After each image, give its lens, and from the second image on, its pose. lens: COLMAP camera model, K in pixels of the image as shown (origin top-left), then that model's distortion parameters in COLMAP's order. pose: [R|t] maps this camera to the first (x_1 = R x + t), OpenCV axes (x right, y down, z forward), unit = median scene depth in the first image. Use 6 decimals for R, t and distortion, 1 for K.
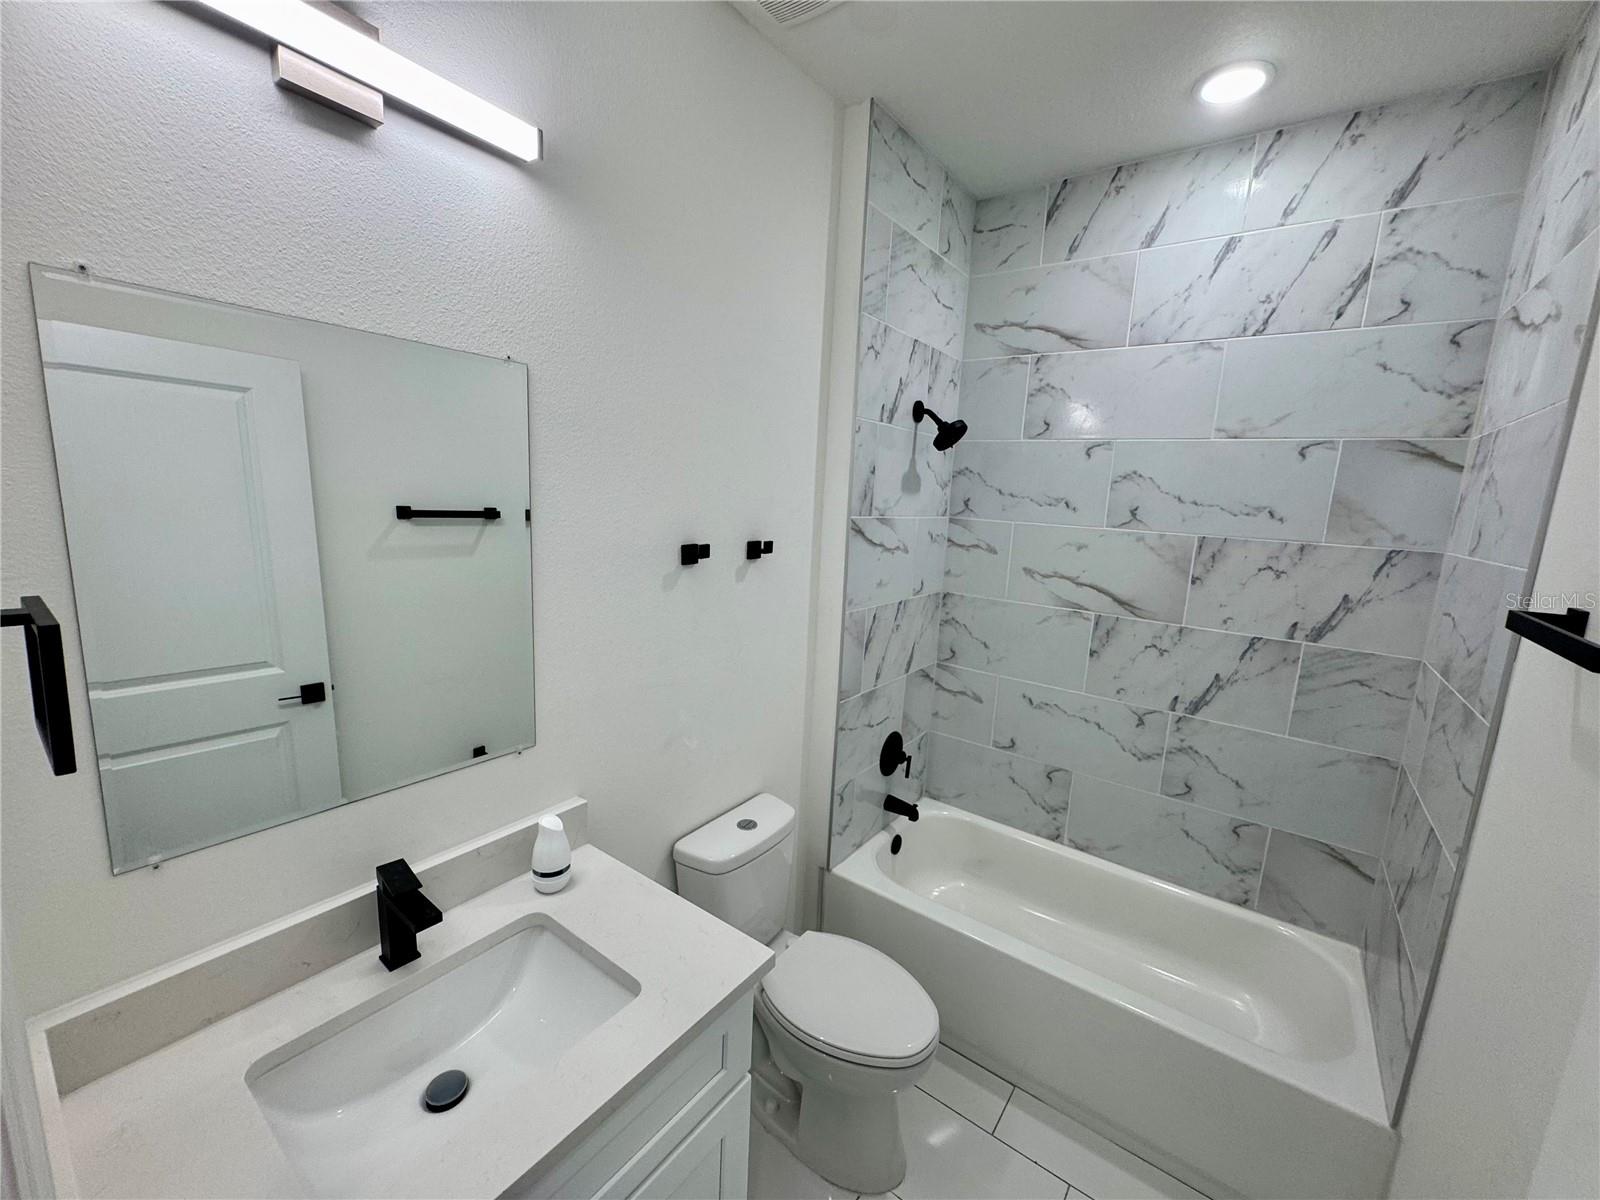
lens RADIAL K [[637.3, 0, 800.0], [0, 637.3, 600.0], [0, 0, 1]] dist [-0.001353, 0.000124]
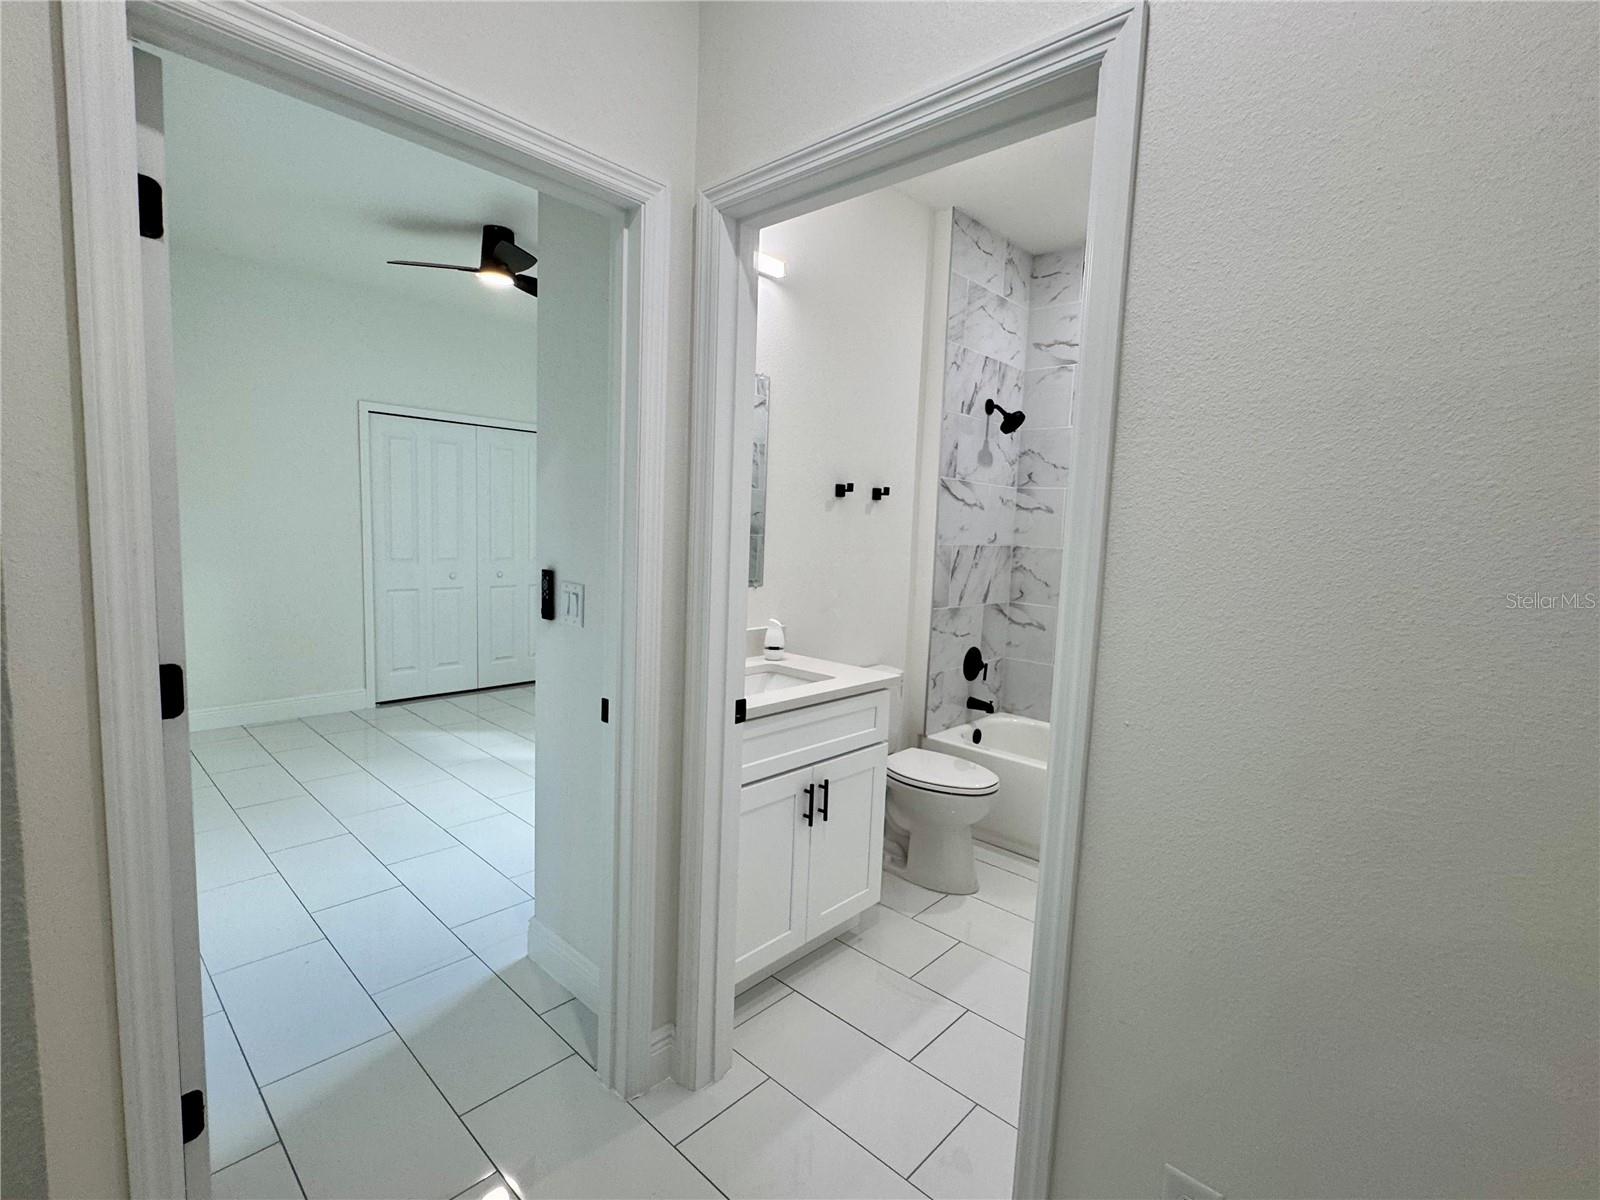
lens RADIAL K [[740.2, 0, 800.0], [0, 740.2, 600.0], [0, 0, 1]] dist [-0.000969, -0.000259]
pose [[0.994237, 0.002364, -0.107180, -0.053907], [-0.010025, 0.997427, -0.070989, 0.253975], [0.106736, 0.071654, 0.991702, -0.641622]]
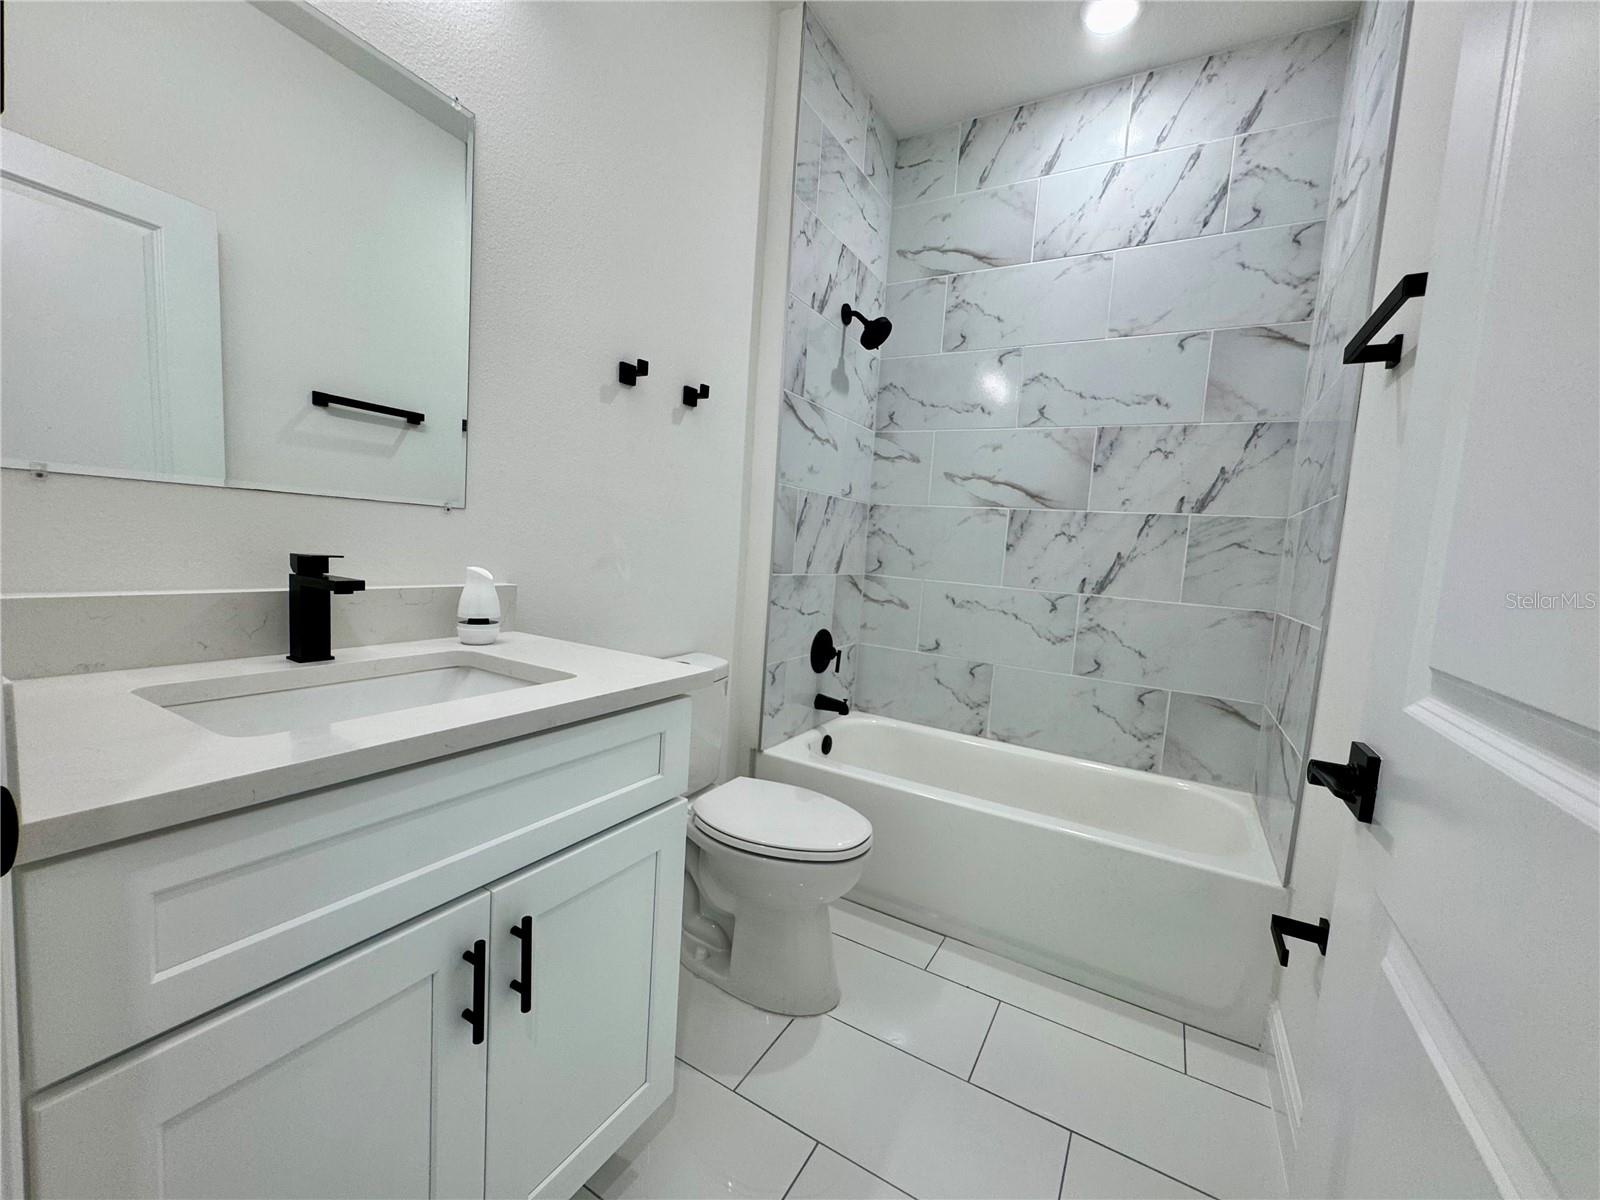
lens RADIAL K [[637.3, 0, 800.0], [0, 637.3, 600.0], [0, 0, 1]] dist [-0.001353, 0.000124]
pose [[0.993166, 0.008552, 0.116395, -0.011275], [0.000154, 0.997215, -0.074579, 0.270106], [-0.116709, 0.074088, 0.990399, -0.007913]]
